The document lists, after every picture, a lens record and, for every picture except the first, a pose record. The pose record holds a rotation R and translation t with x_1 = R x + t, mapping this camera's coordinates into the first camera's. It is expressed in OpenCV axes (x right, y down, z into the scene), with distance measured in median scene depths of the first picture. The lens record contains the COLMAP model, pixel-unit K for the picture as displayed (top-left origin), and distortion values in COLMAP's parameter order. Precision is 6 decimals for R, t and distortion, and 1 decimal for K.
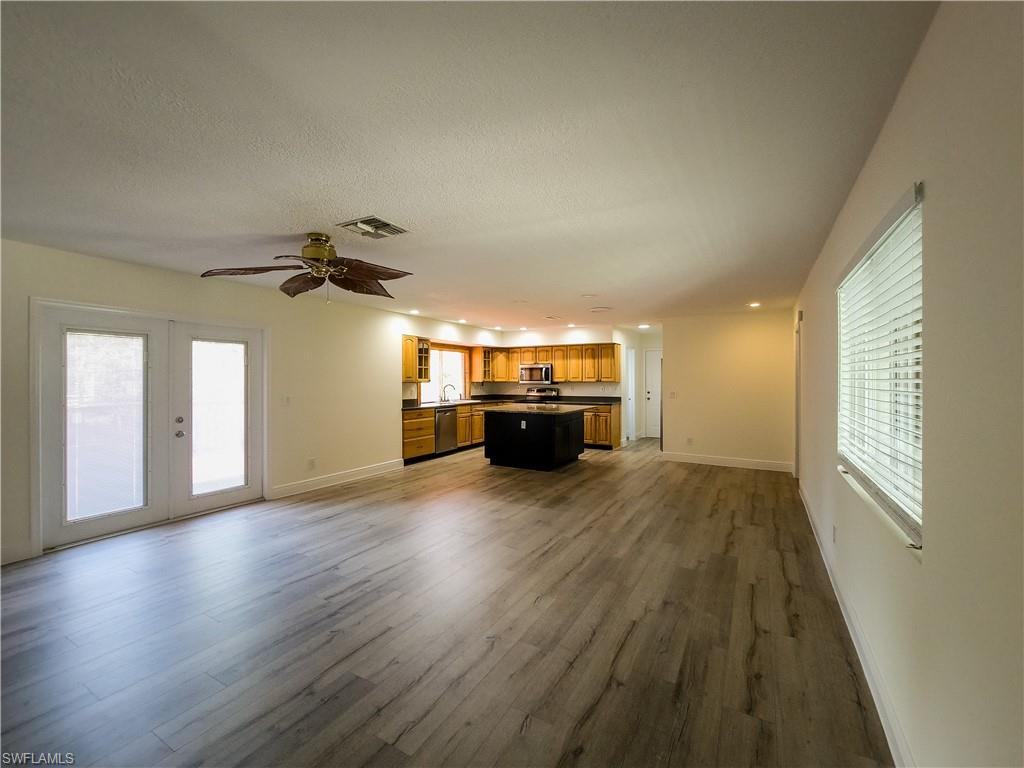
lens RADIAL K [[429.6, 0, 522.4], [0, 429.6, 380.8], [0, 0, 1]] dist [0.000683, -0.000062]
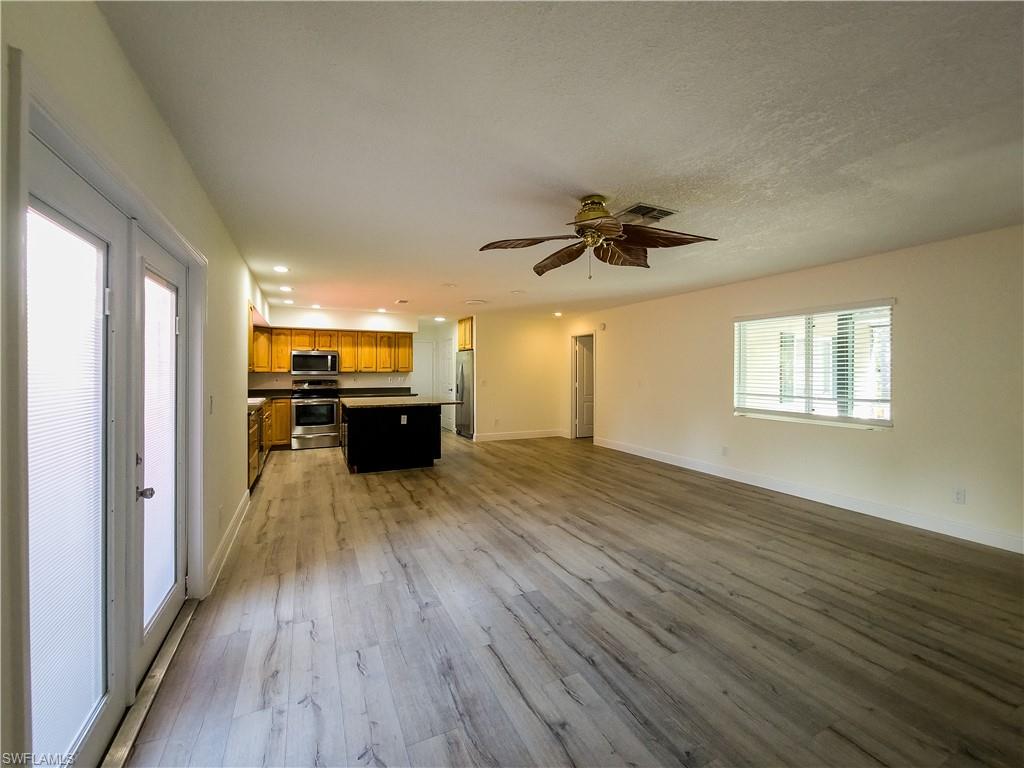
lens RADIAL K [[429.6, 0, 521.0], [0, 429.6, 377.1], [0, 0, 1]] dist [0.000683, -0.000062]
pose [[0.573739, -0.013059, 0.818934, -0.452195], [0.002944, 0.999899, 0.013882, 0.001536], [-0.819033, -0.005553, 0.573720, 0.222251]]
